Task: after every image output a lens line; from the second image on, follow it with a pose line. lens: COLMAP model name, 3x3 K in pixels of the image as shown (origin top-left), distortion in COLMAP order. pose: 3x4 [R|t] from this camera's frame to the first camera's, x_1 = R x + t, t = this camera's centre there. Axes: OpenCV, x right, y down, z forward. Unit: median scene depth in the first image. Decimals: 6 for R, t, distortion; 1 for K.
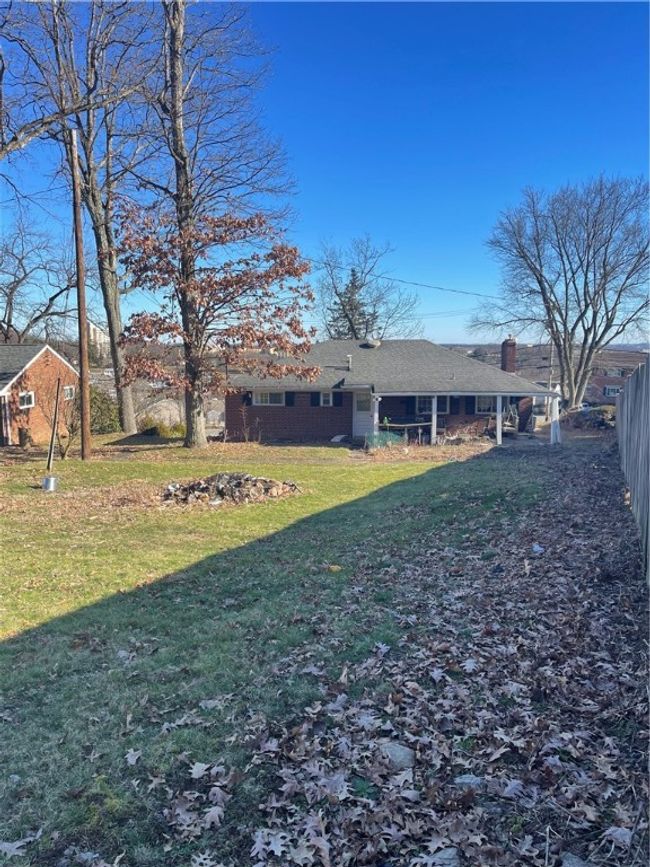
lens RADIAL K [[722.6, 0, 325.0], [0, 722.6, 433.5], [0, 0, 1]] dist [0.052988, -0.003119]
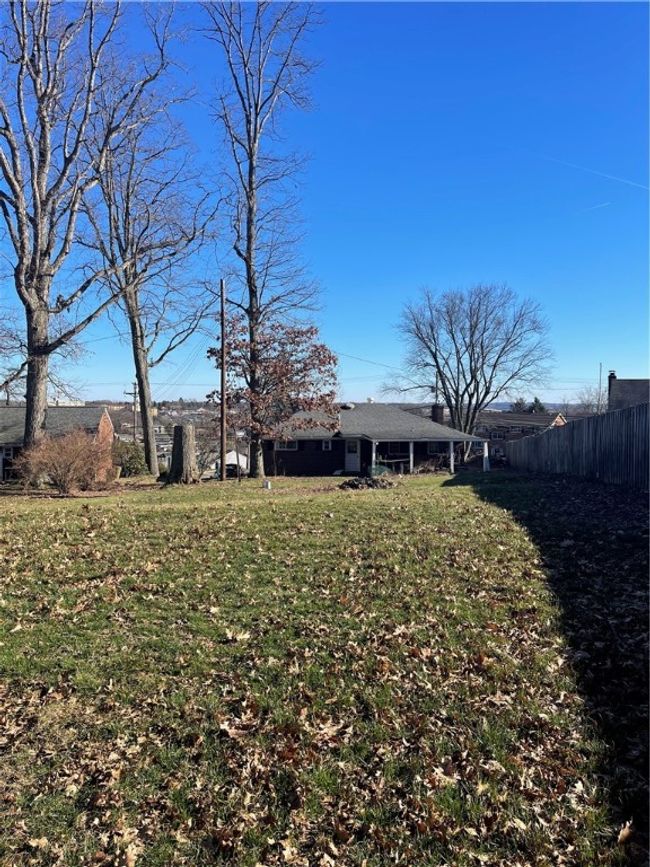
lens RADIAL K [[722.6, 0, 325.0], [0, 722.6, 433.5], [0, 0, 1]] dist [0.052988, -0.003119]
pose [[0.980573, -0.004873, 0.196096, -0.276516], [0.020444, 0.996786, -0.077459, 0.038920], [-0.195088, 0.079963, 0.977521, -0.383513]]
